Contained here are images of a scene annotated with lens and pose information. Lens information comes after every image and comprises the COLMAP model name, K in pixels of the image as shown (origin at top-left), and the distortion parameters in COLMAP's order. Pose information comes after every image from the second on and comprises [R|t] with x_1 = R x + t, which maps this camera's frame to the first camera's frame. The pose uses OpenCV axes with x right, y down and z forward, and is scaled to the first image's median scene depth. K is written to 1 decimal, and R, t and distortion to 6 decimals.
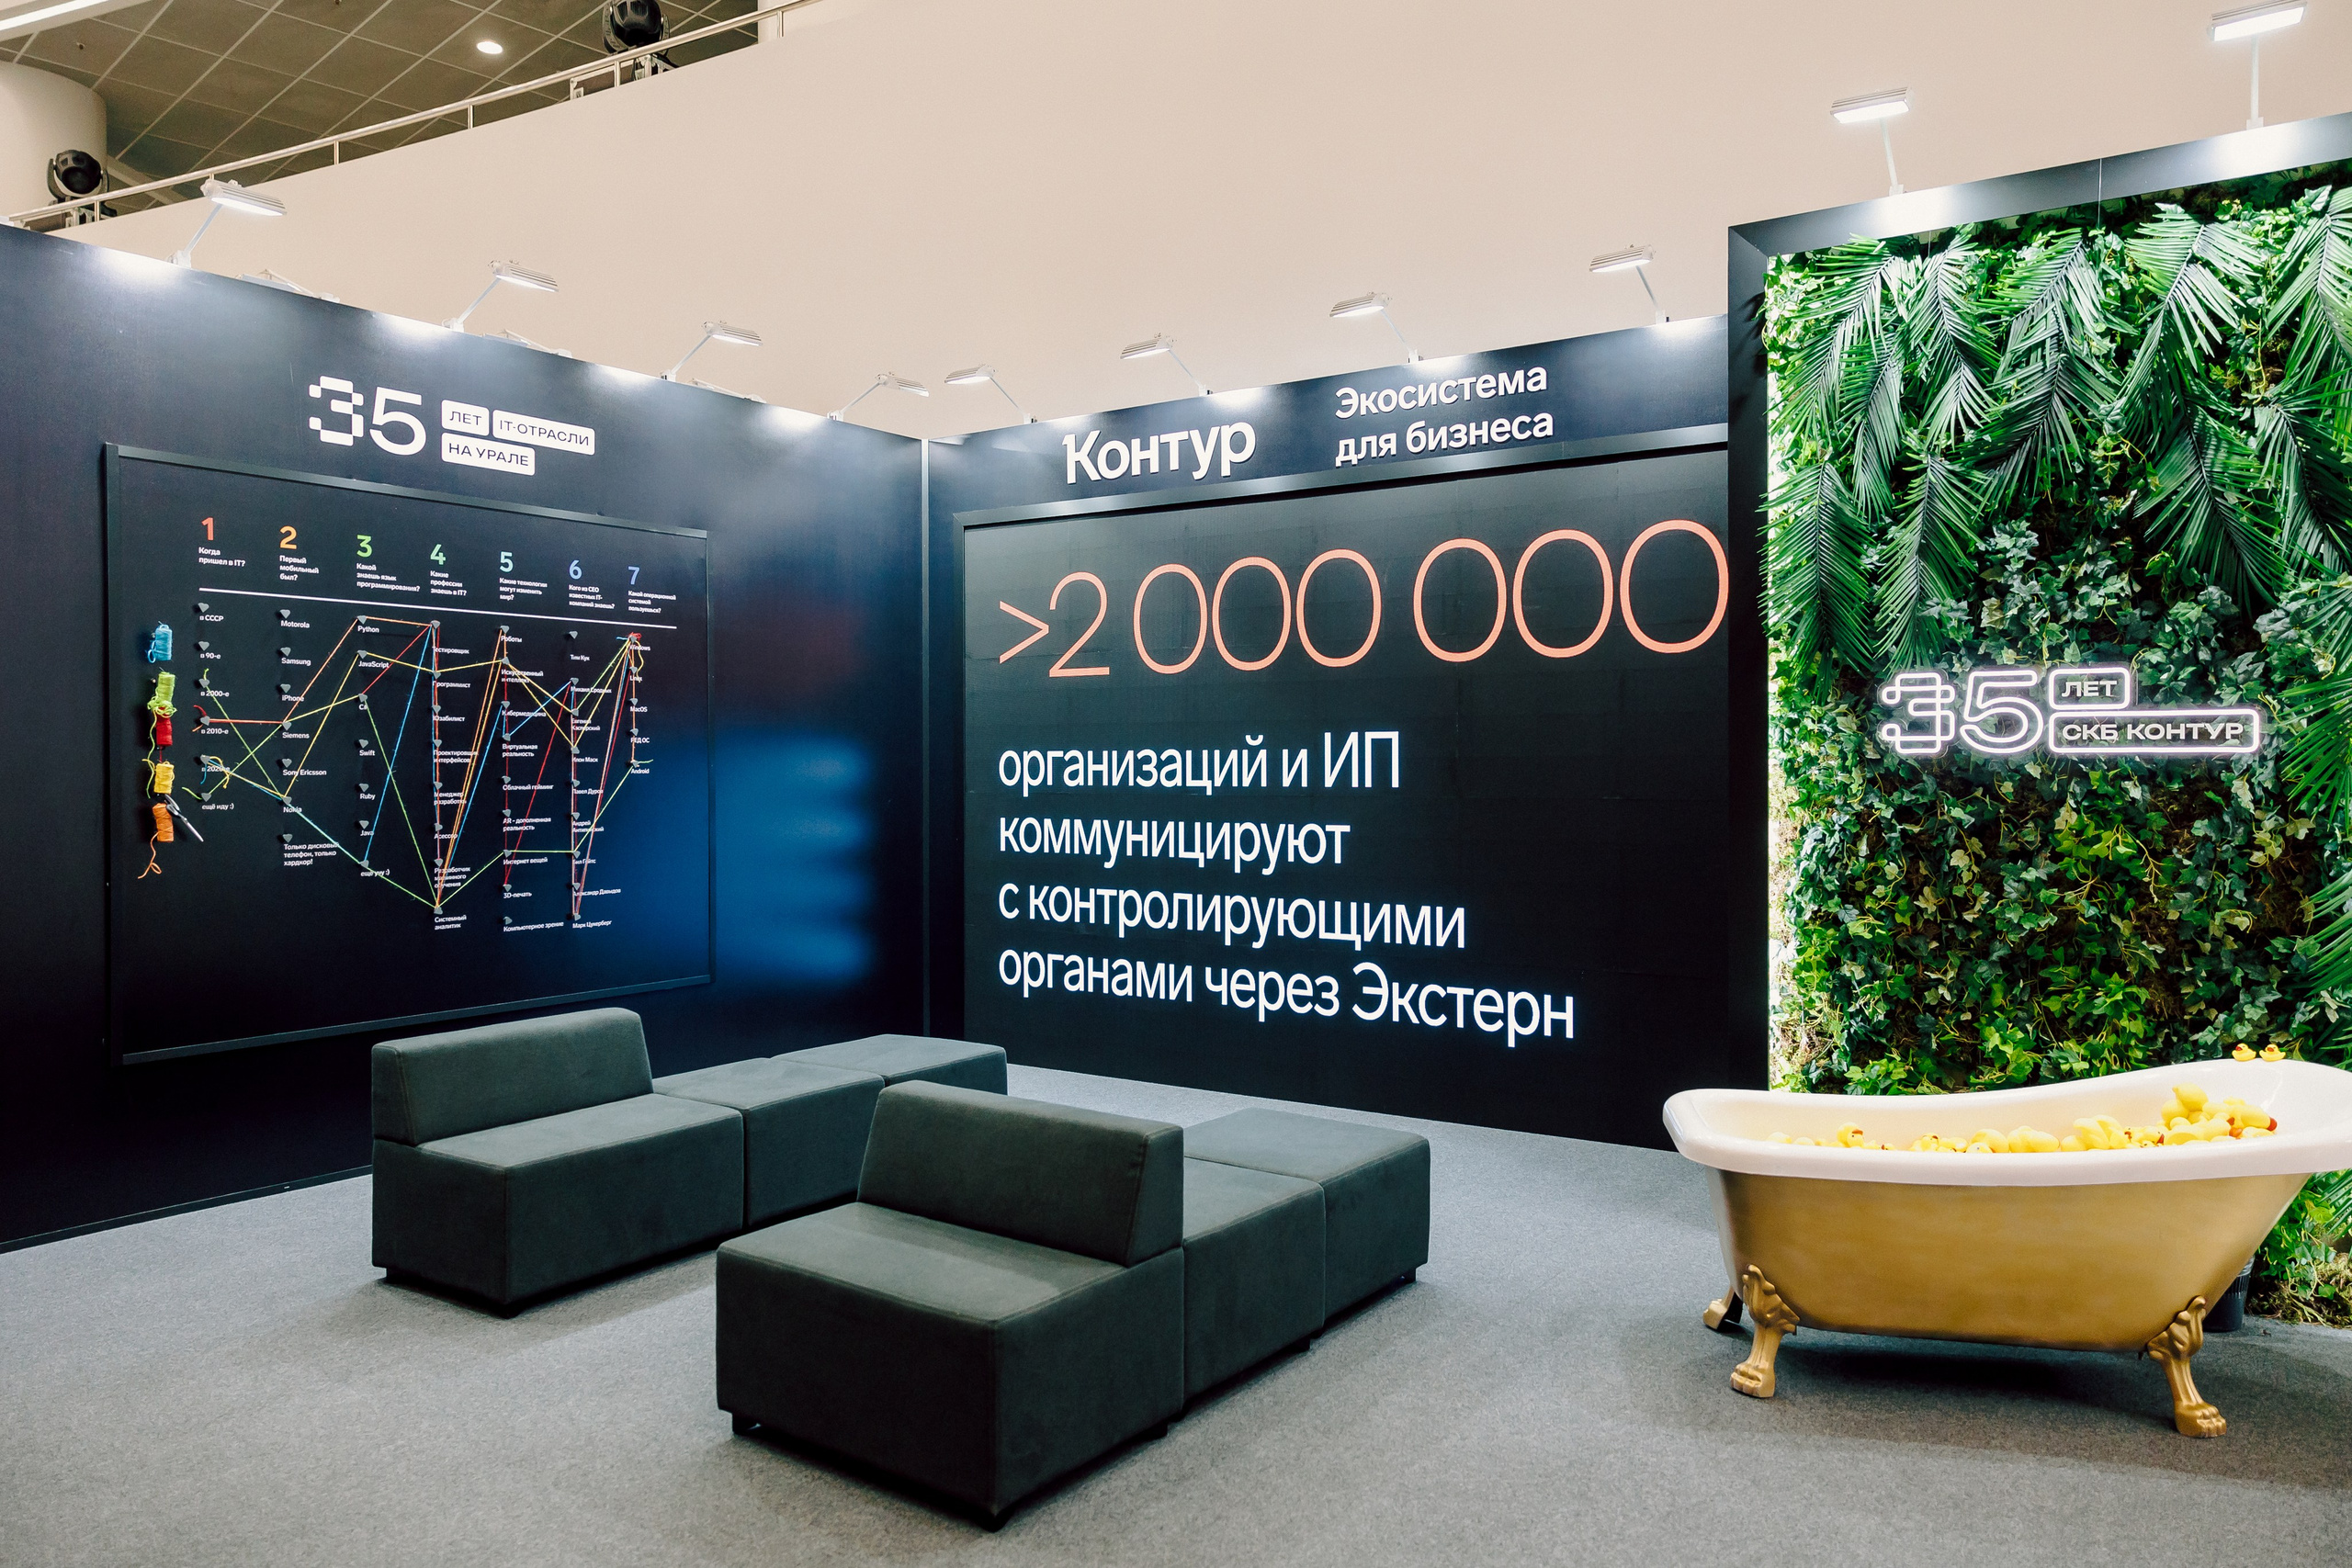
lens RADIAL K [[1611.2, 0, 1193.2], [0, 1611.2, 741.4], [0, 0, 1]] dist [0.002673, -0.000021]
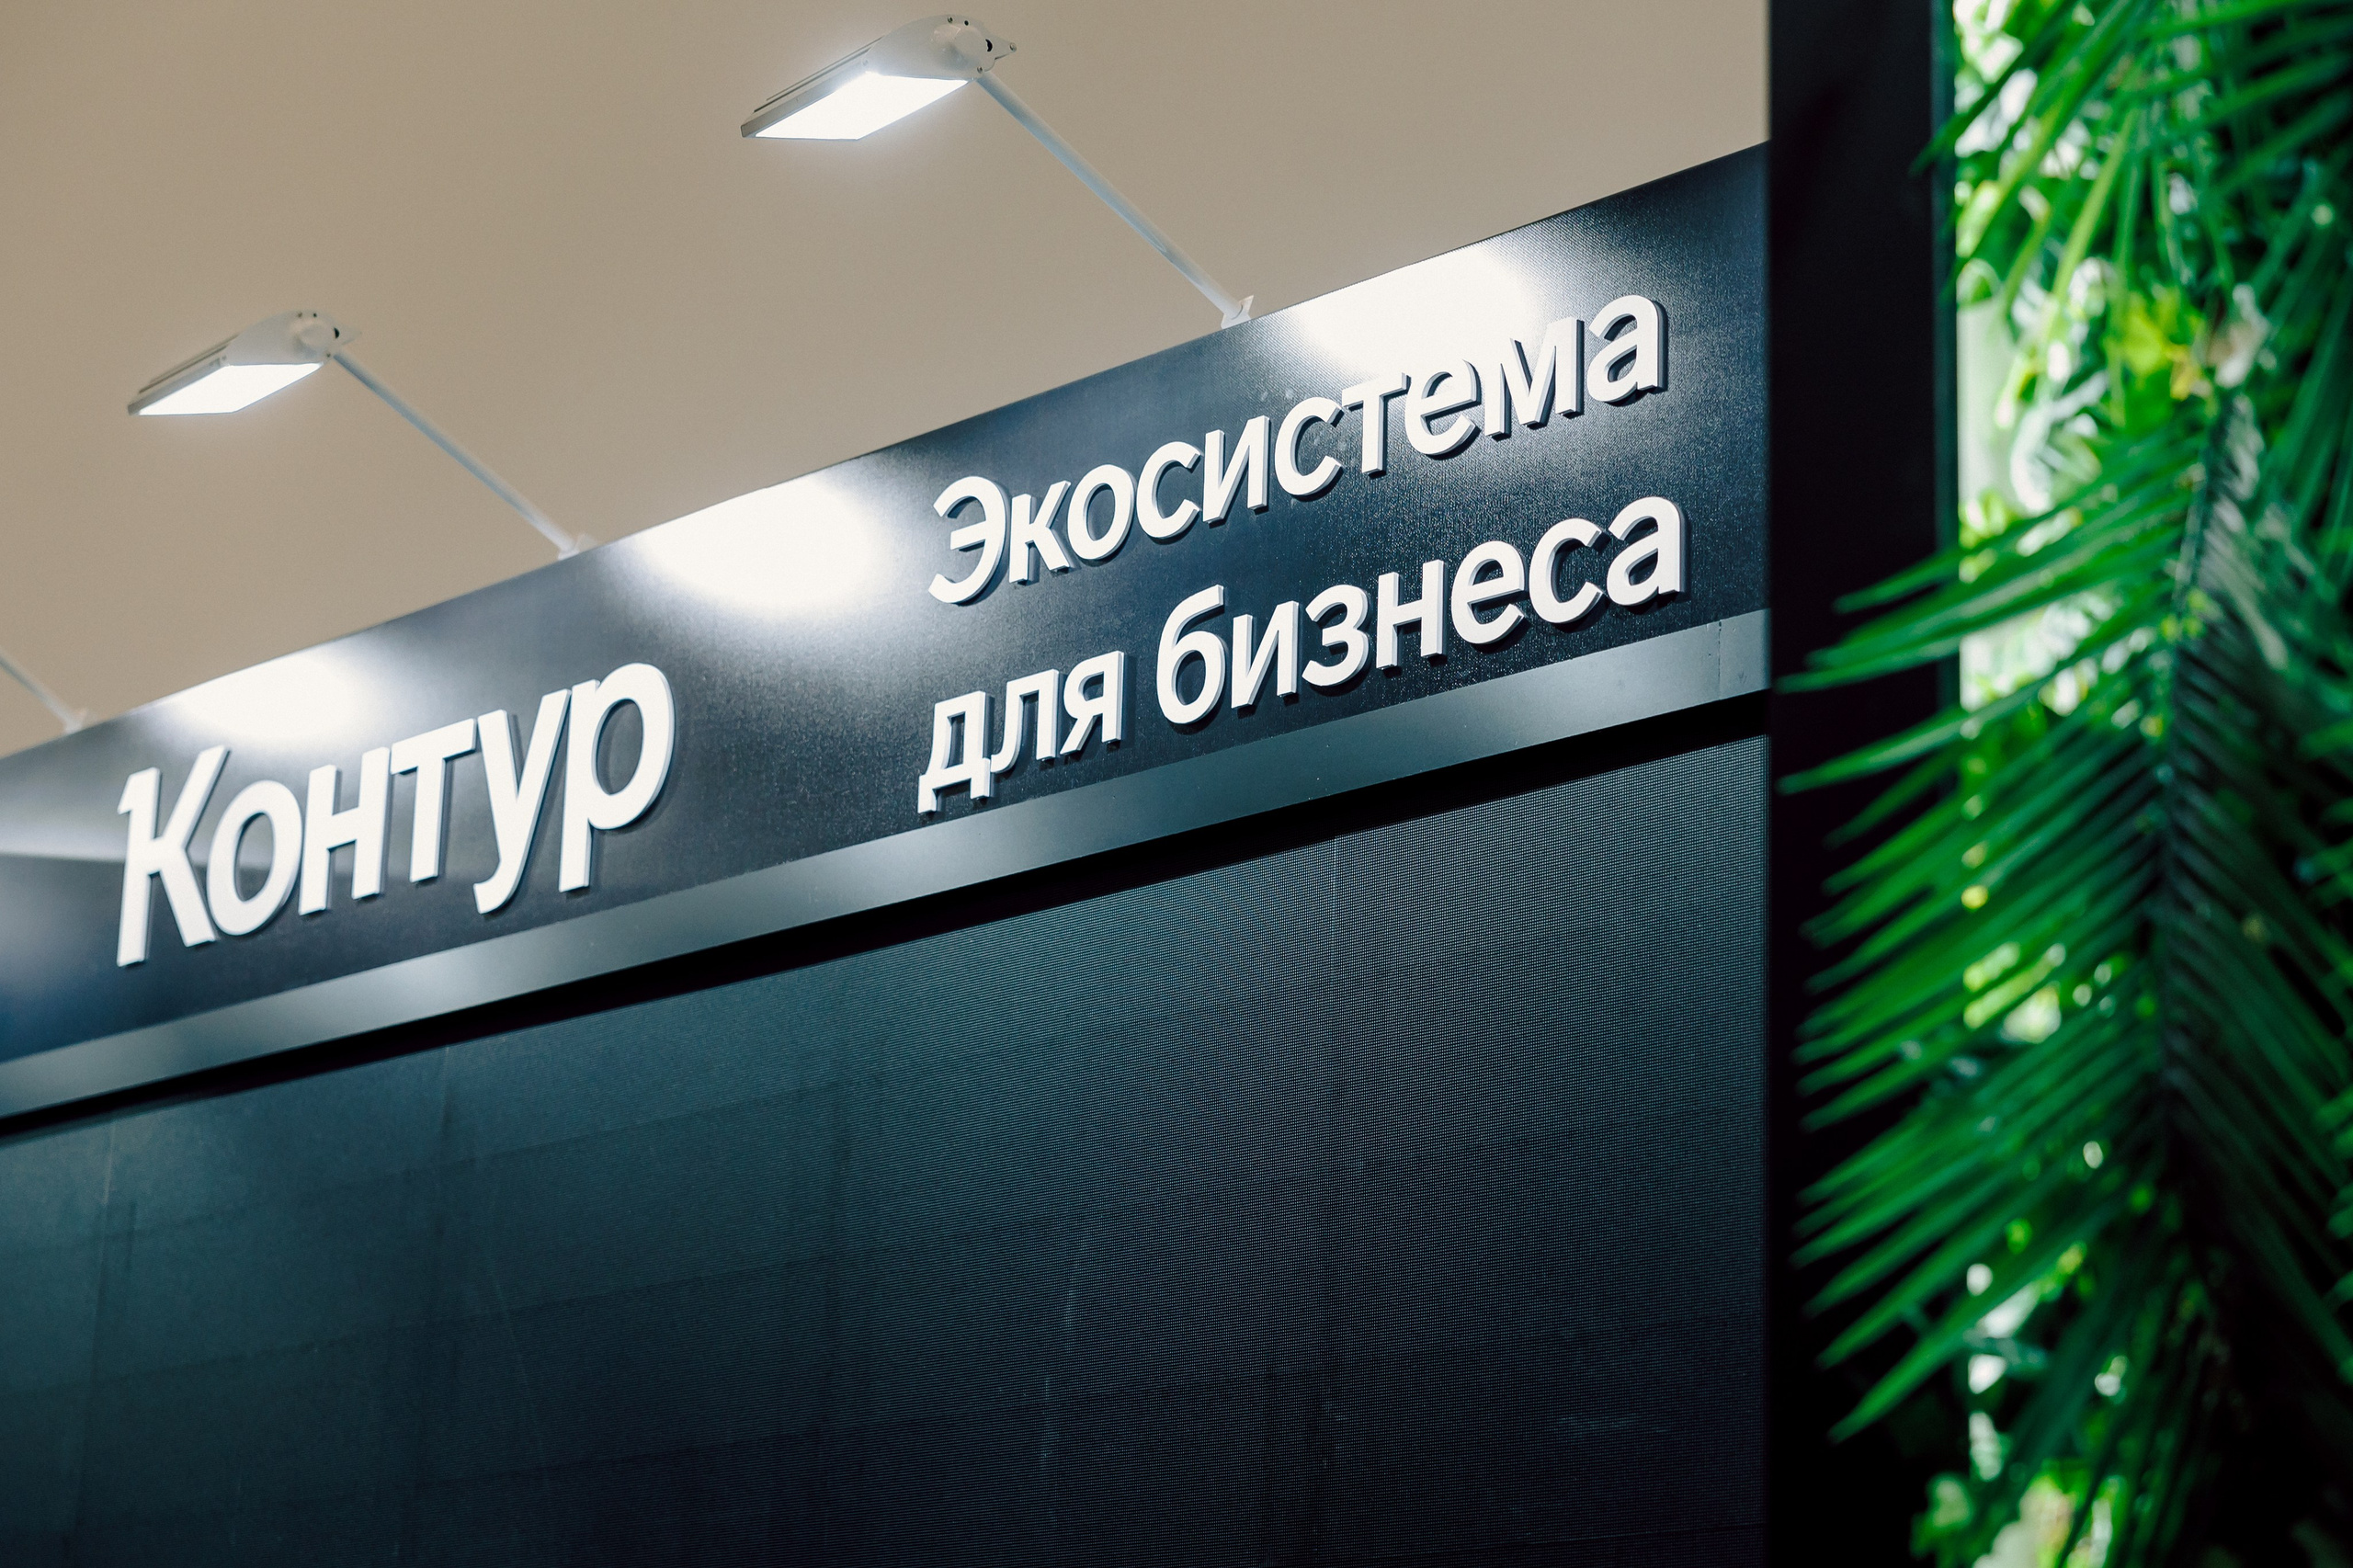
lens RADIAL K [[4920.7, 0, 1184.7], [0, 4920.7, 769.3], [0, 0, 1]] dist [0.226103, 0.000000]
pose [[0.970925, -0.018312, -0.238681, 0.421274], [-0.046867, 0.963232, -0.264552, 0.004291], [0.234749, 0.268046, 0.934368, 0.535592]]
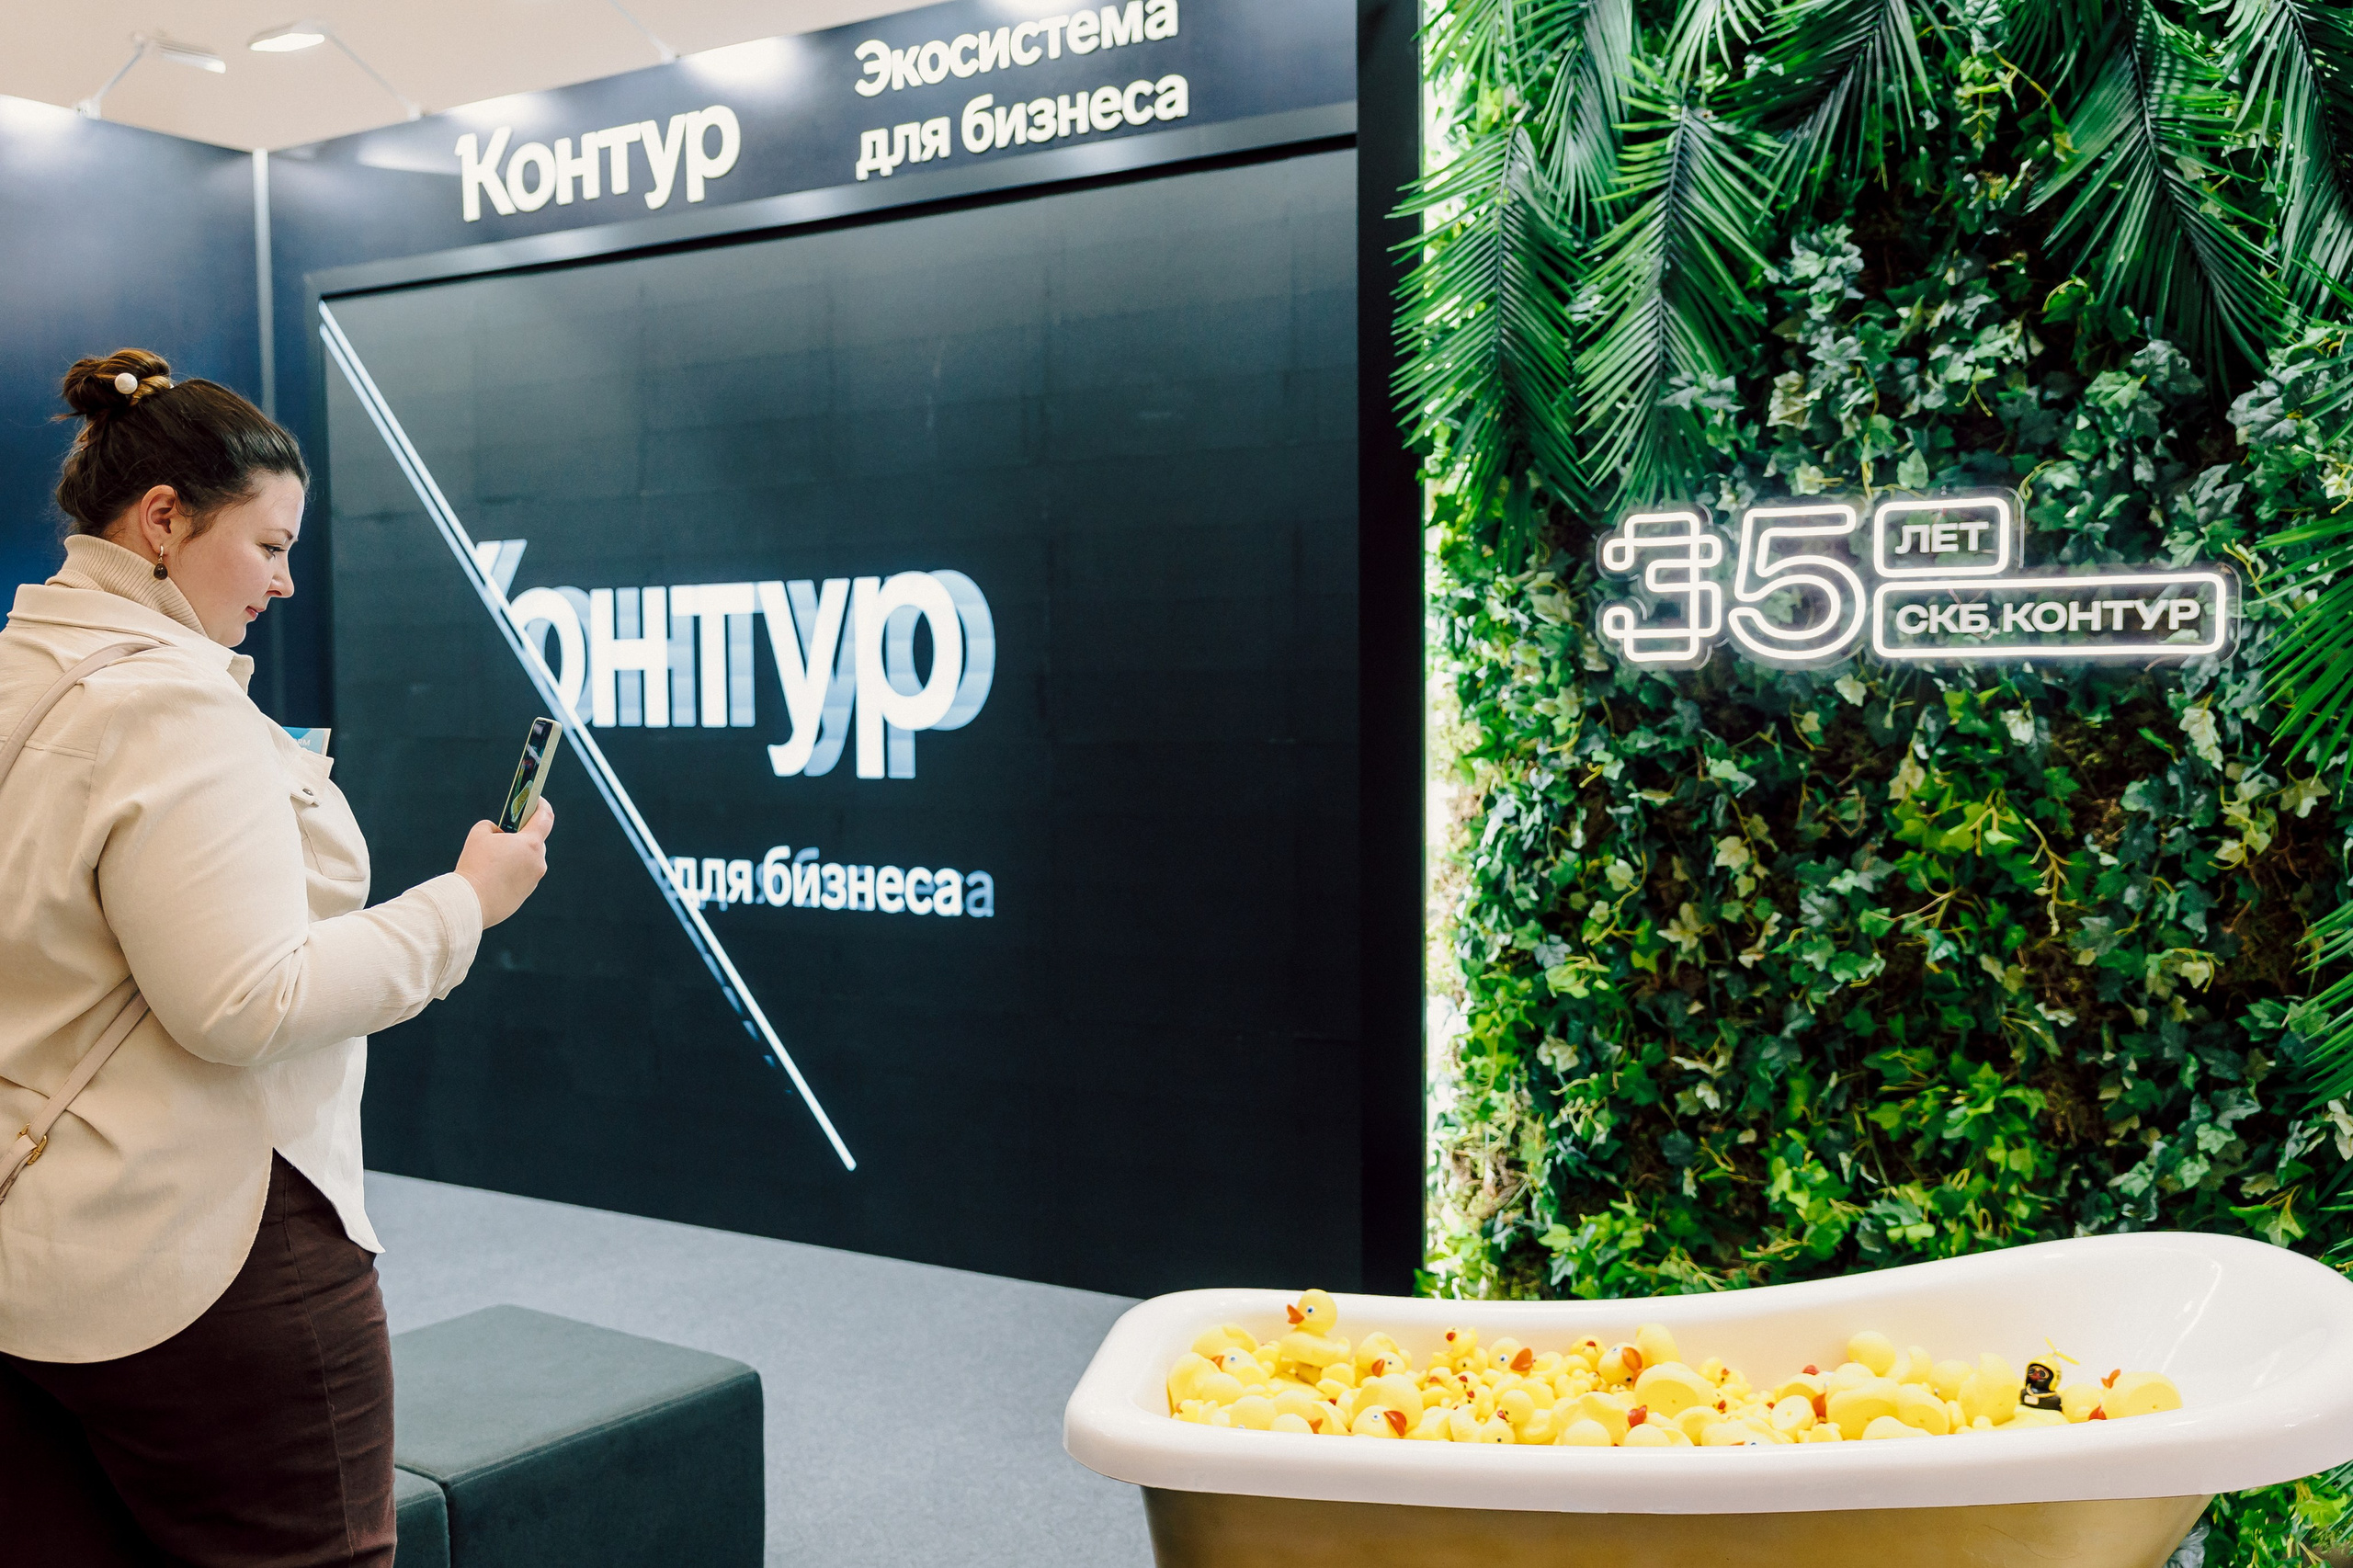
lens RADIAL K [[2283.9, 0, 1158.9], [0, 2283.9, 783.4], [0, 0, 1]] dist [-0.002478, 0.000000]
pose [[0.999895, -0.007537, 0.012343, 0.271578], [0.006836, 0.998414, 0.055880, 0.004497], [-0.012744, -0.055789, 0.998361, 0.229670]]
